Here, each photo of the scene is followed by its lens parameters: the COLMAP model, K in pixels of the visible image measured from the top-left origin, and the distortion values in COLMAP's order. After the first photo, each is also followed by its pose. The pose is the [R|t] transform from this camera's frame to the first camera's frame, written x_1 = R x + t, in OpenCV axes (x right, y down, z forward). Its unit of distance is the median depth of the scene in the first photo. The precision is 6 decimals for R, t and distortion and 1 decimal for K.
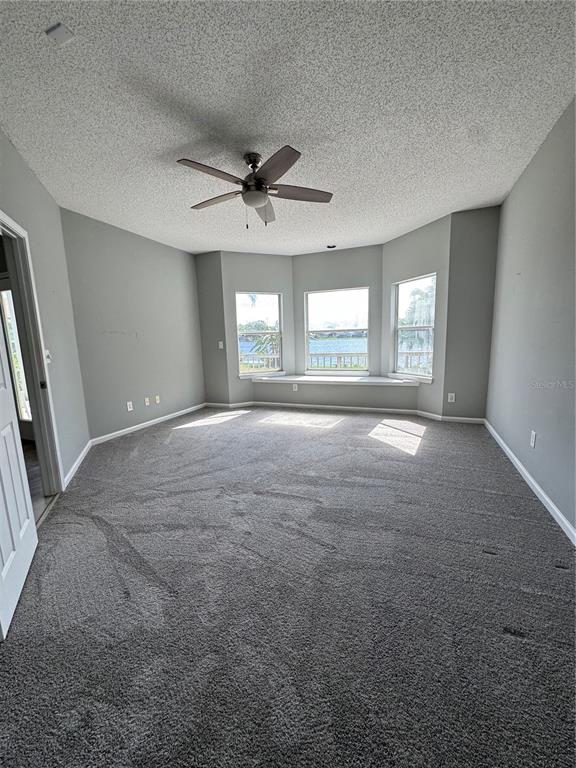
lens RADIAL K [[307.1, 0, 291.0], [0, 307.1, 385.3], [0, 0, 1]] dist [-0.002499, 0.000141]
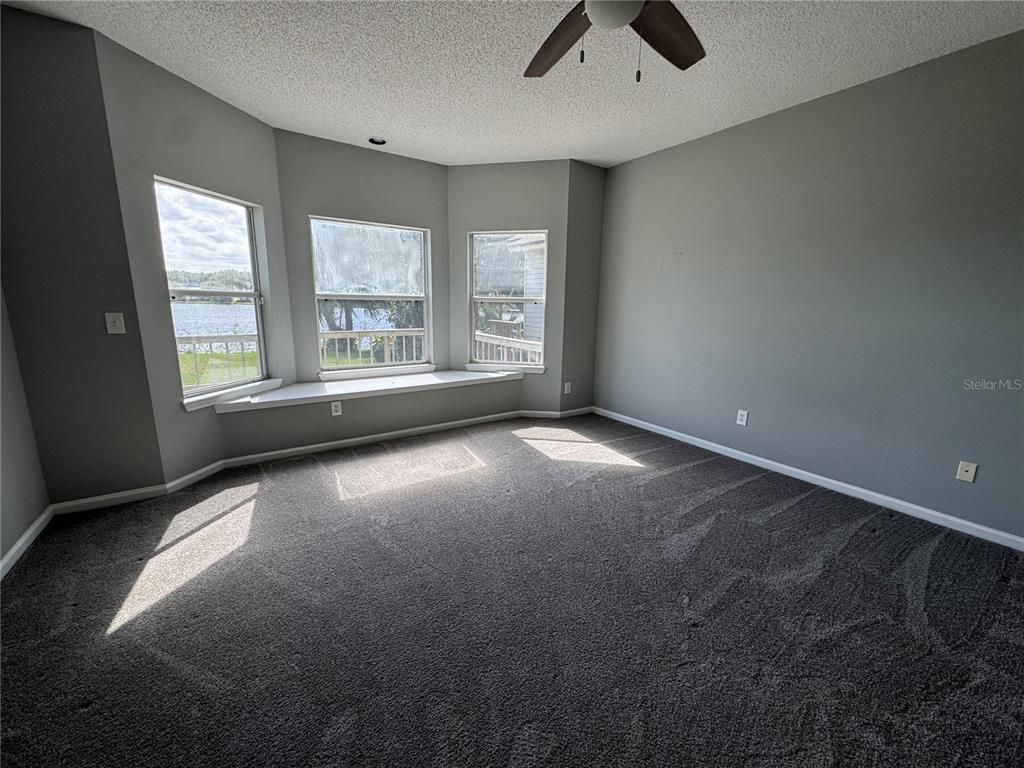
lens RADIAL K [[409.4, 0, 516.7], [0, 409.4, 380.6], [0, 0, 1]] dist [-0.002499, 0.000141]
pose [[0.563407, -0.114399, 0.818221, -0.365789], [0.095198, 0.992760, 0.073251, -0.059021], [-0.820677, 0.036623, 0.570218, 0.391957]]
